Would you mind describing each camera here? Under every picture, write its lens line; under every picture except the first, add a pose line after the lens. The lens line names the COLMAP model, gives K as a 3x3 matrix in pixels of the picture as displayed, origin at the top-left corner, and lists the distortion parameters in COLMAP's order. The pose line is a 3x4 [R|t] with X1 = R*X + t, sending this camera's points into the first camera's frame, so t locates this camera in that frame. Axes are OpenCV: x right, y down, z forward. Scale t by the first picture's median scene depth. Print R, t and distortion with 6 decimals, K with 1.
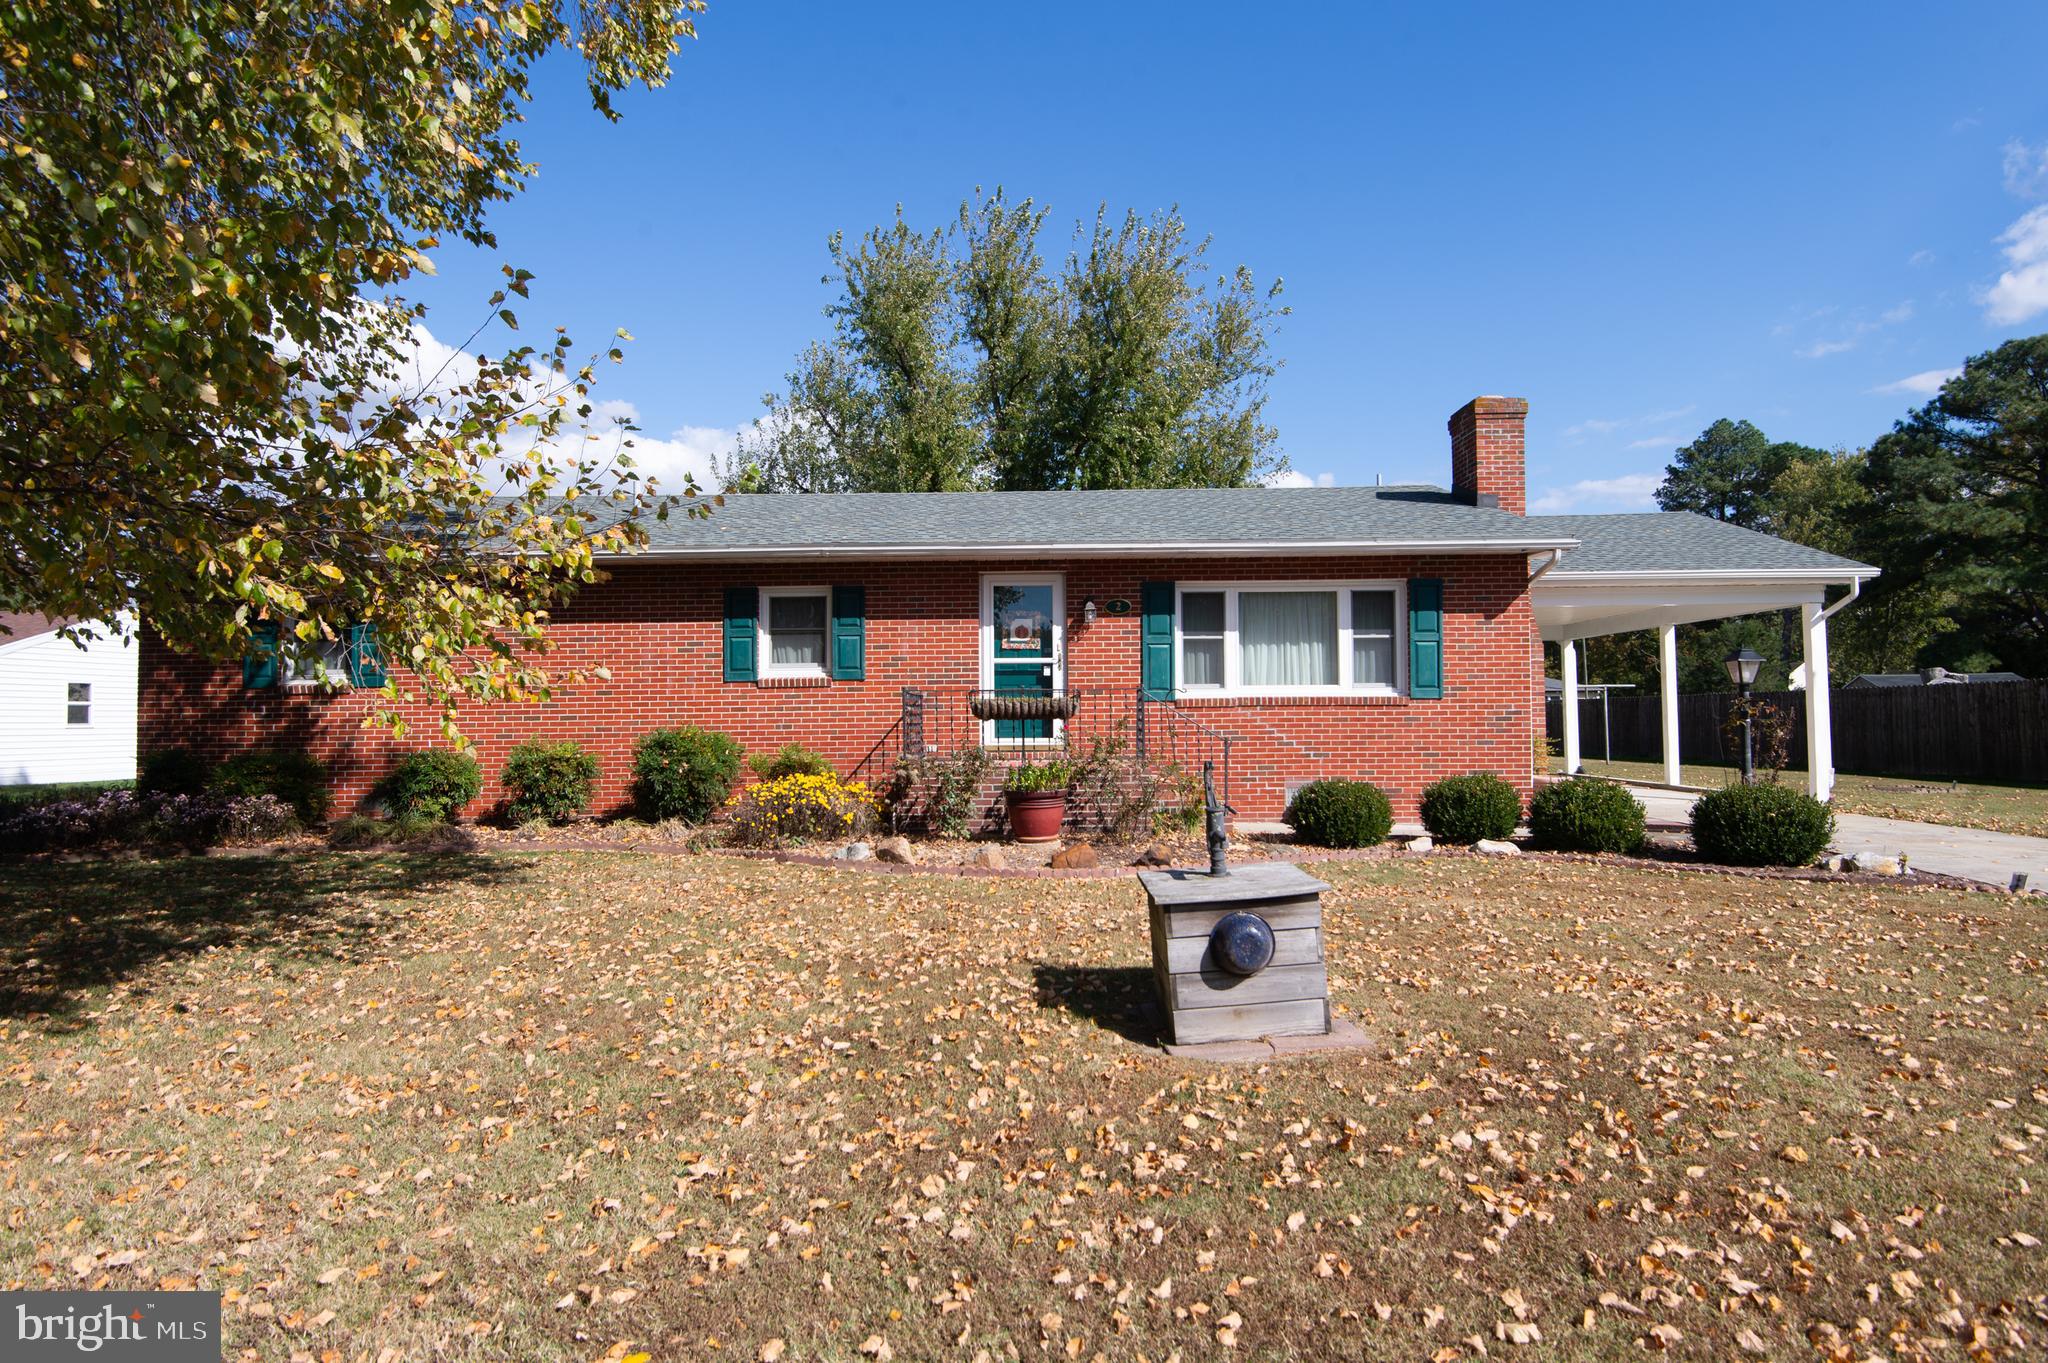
lens RADIAL K [[1196.5, 0, 1025.1], [0, 1196.5, 674.1], [0, 0, 1]] dist [0.008097, -0.000258]
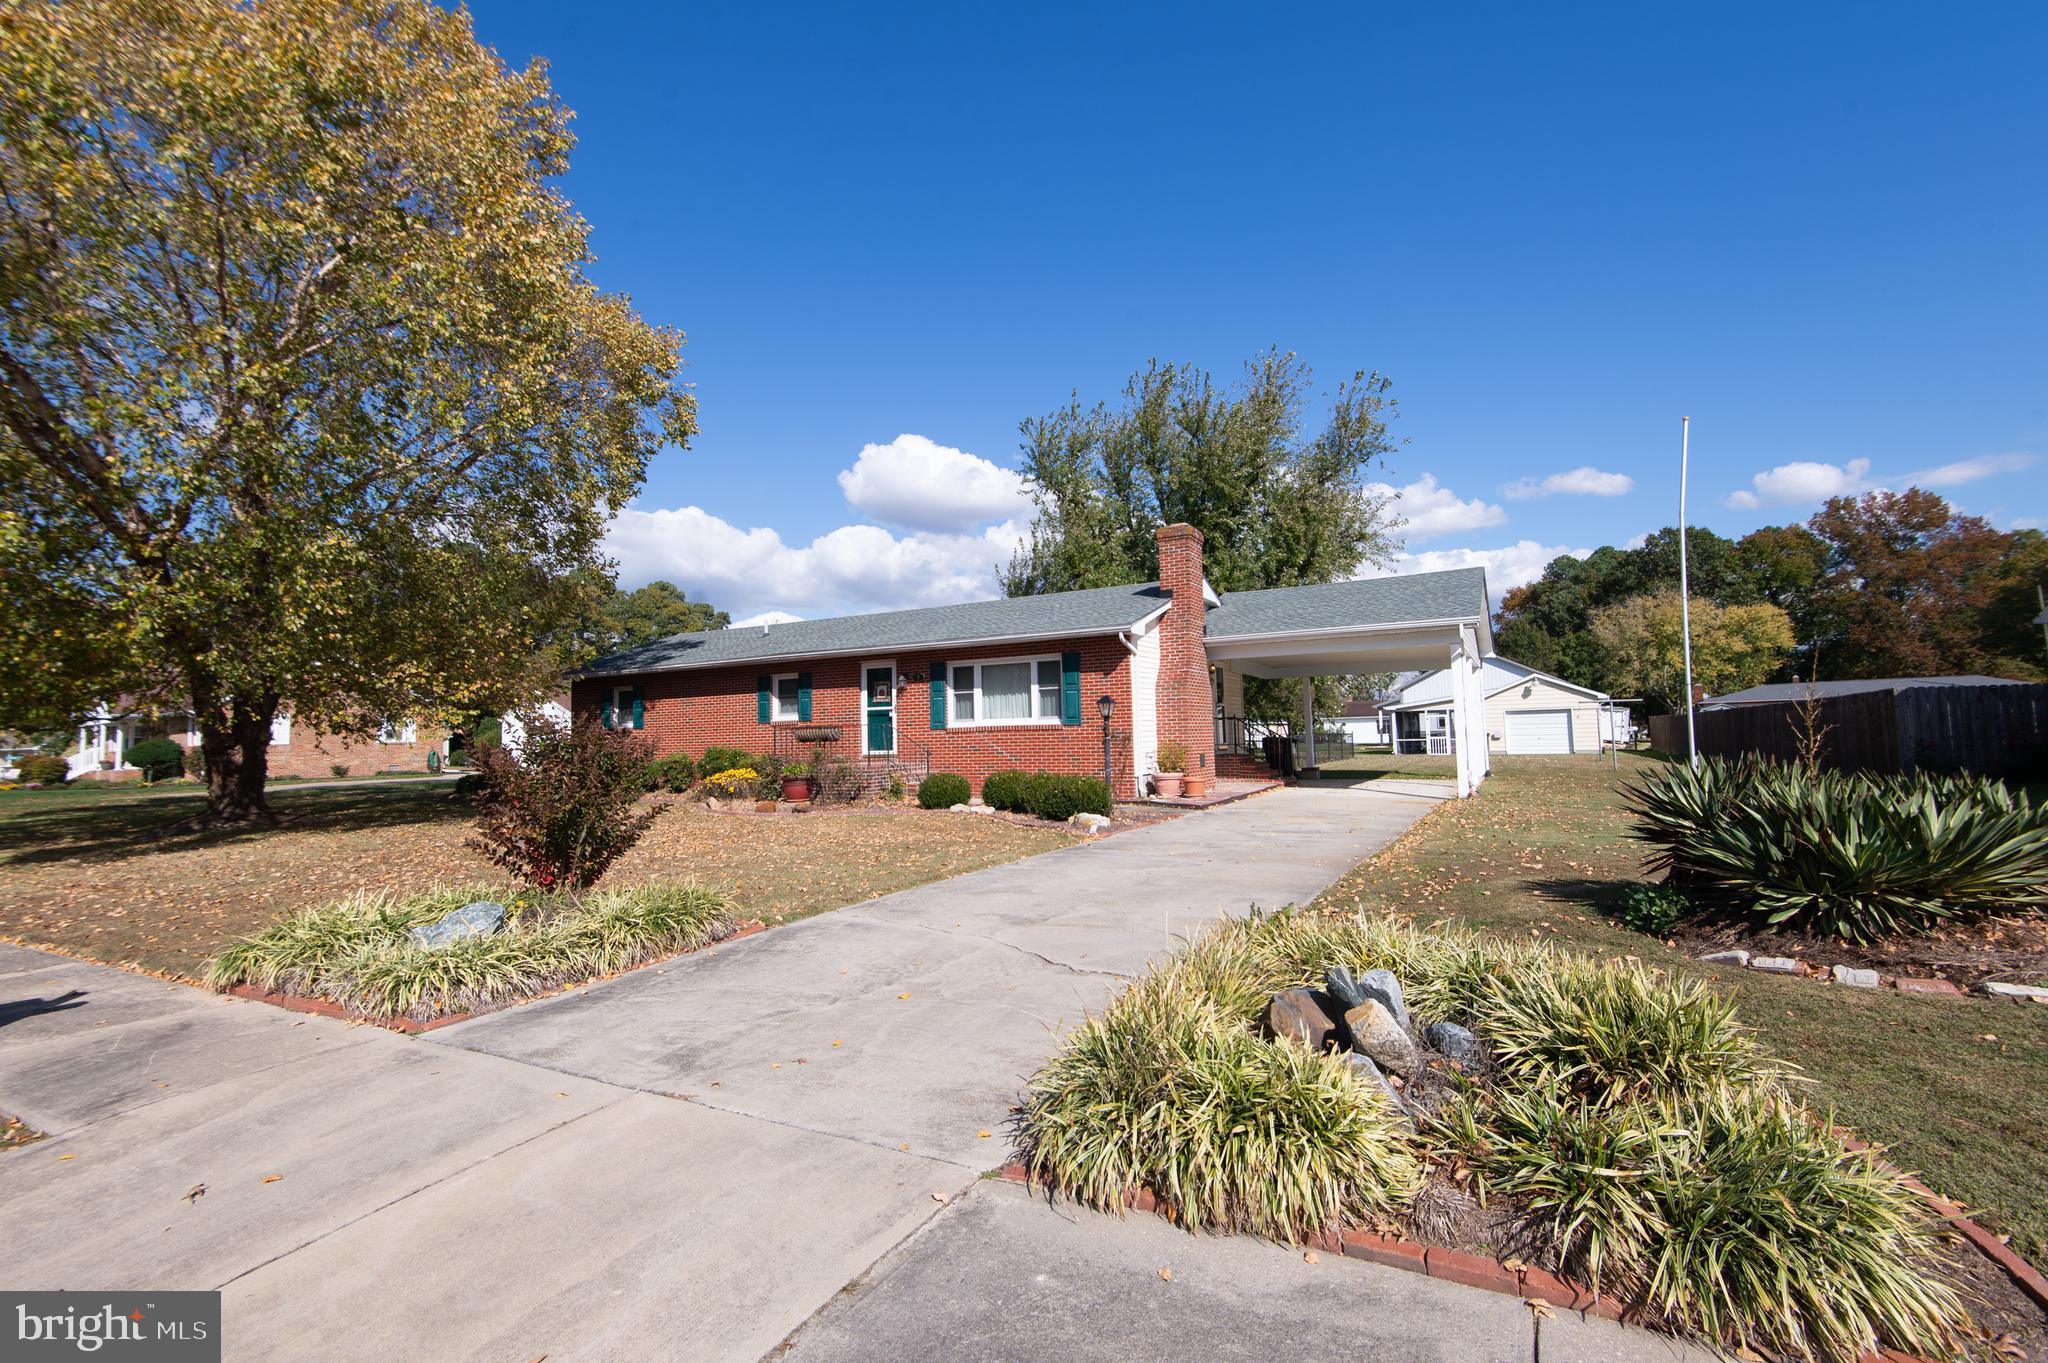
lens RADIAL K [[950.4, 0, 1030.1], [0, 950.4, 679.7], [0, 0, 1]] dist [0.000131, 0.000530]
pose [[0.878587, -0.041464, -0.475780, 0.899761], [0.031970, 0.999096, -0.028034, -0.007397], [0.476512, 0.009420, 0.879118, -0.175994]]
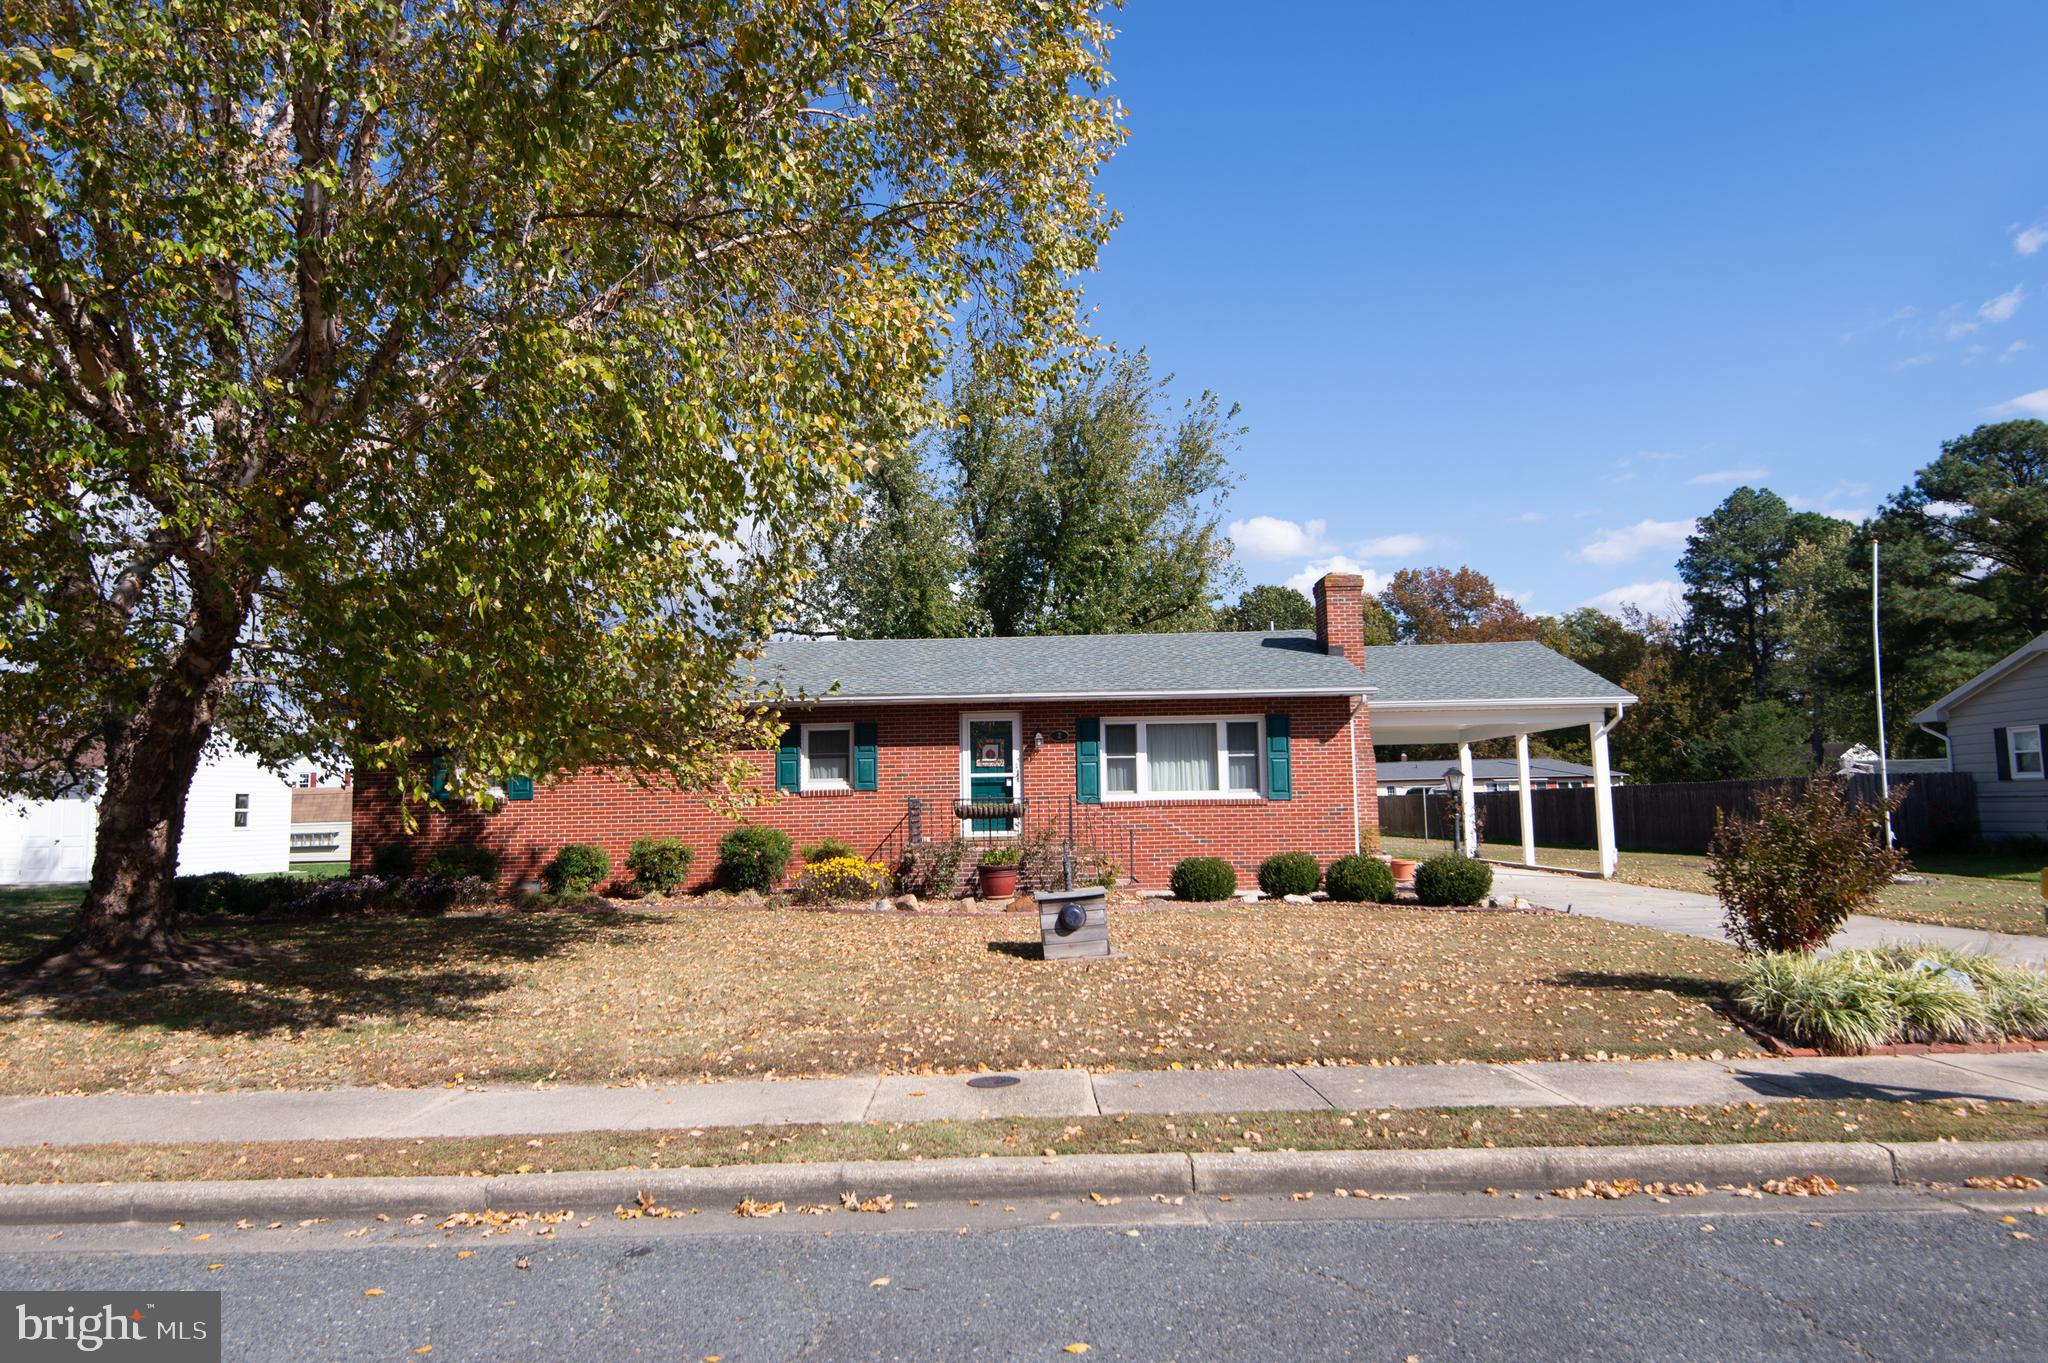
lens RADIAL K [[1337.7, 0, 1024.1], [0, 1337.7, 671.4], [0, 0, 1]] dist [-0.003272, 0.000633]
pose [[0.999915, -0.009288, 0.009154, 0.022812], [0.009883, 0.997686, -0.067274, -0.026916], [-0.008508, 0.067359, 0.997693, -0.558222]]
